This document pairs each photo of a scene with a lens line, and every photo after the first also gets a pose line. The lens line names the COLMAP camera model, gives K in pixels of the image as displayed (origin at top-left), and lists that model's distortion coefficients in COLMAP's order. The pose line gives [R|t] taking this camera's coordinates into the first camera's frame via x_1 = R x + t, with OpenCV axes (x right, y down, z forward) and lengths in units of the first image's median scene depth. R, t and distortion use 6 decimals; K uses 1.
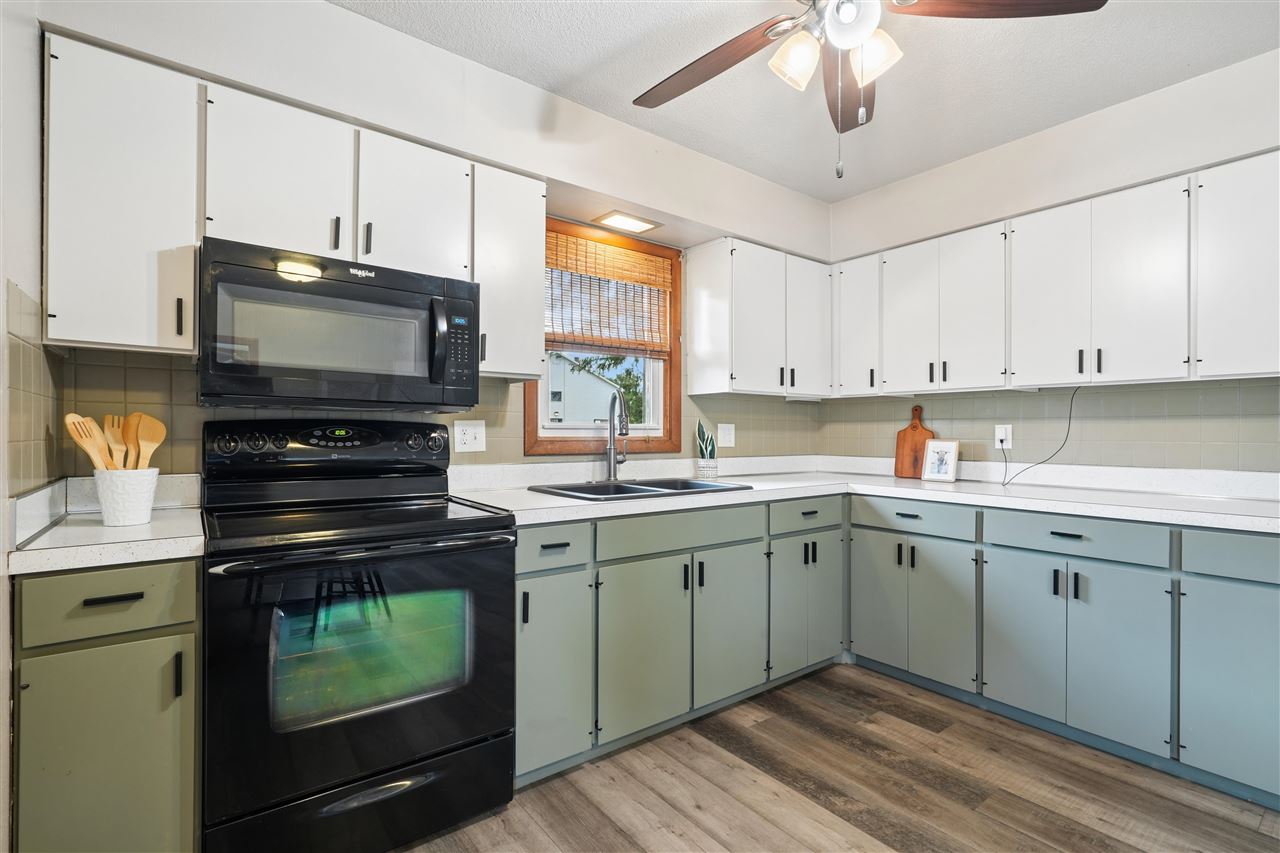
lens RADIAL K [[585.9, 0, 636.5], [0, 585.9, 434.7], [0, 0, 1]] dist [-0.002506, 0.000026]
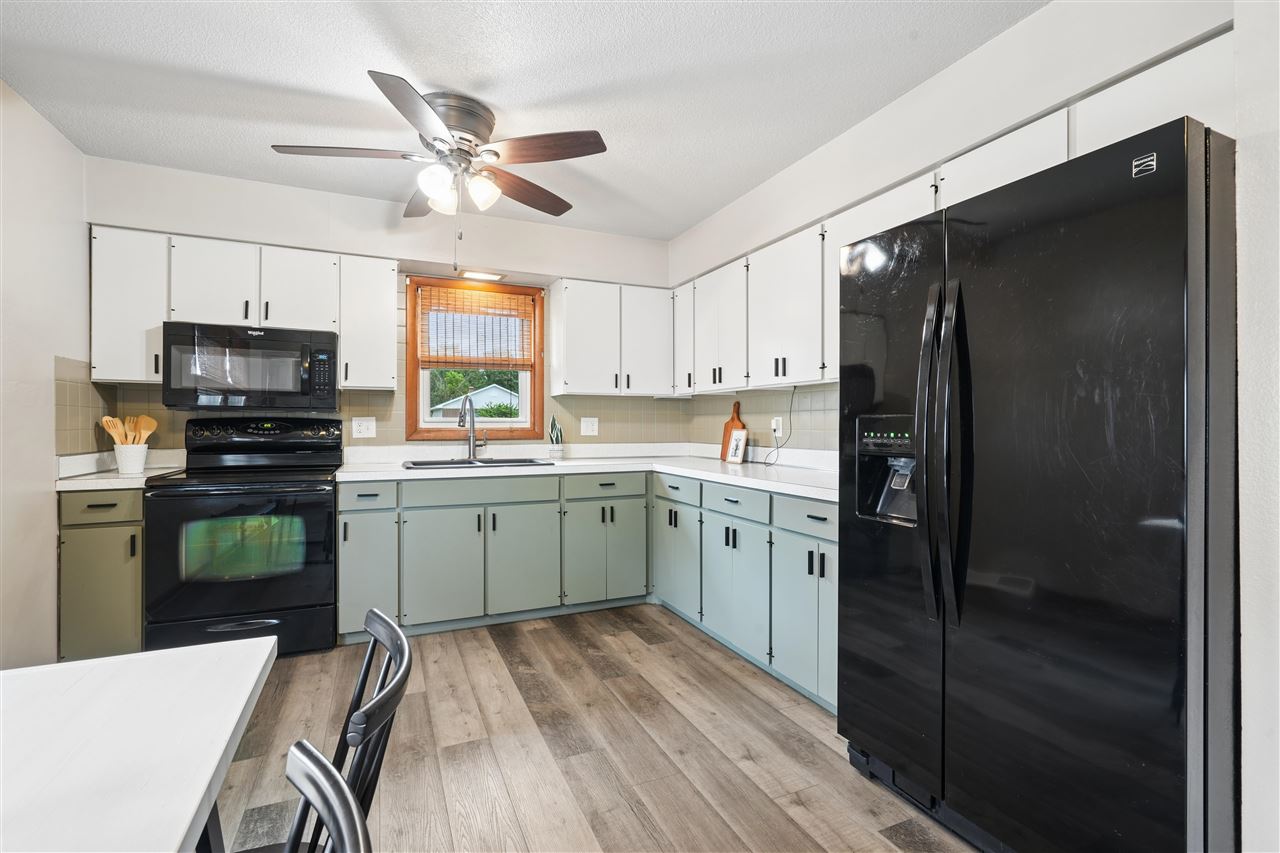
lens RADIAL K [[578.3, 0, 640.0], [0, 578.3, 426.5], [0, 0, 1]] dist [-0.000443, 0.000256]
pose [[0.973062, -0.003012, -0.230523, 0.859698], [0.002951, 0.999995, -0.000611, 0.003372], [0.230524, -0.000085, 0.973067, -0.334583]]
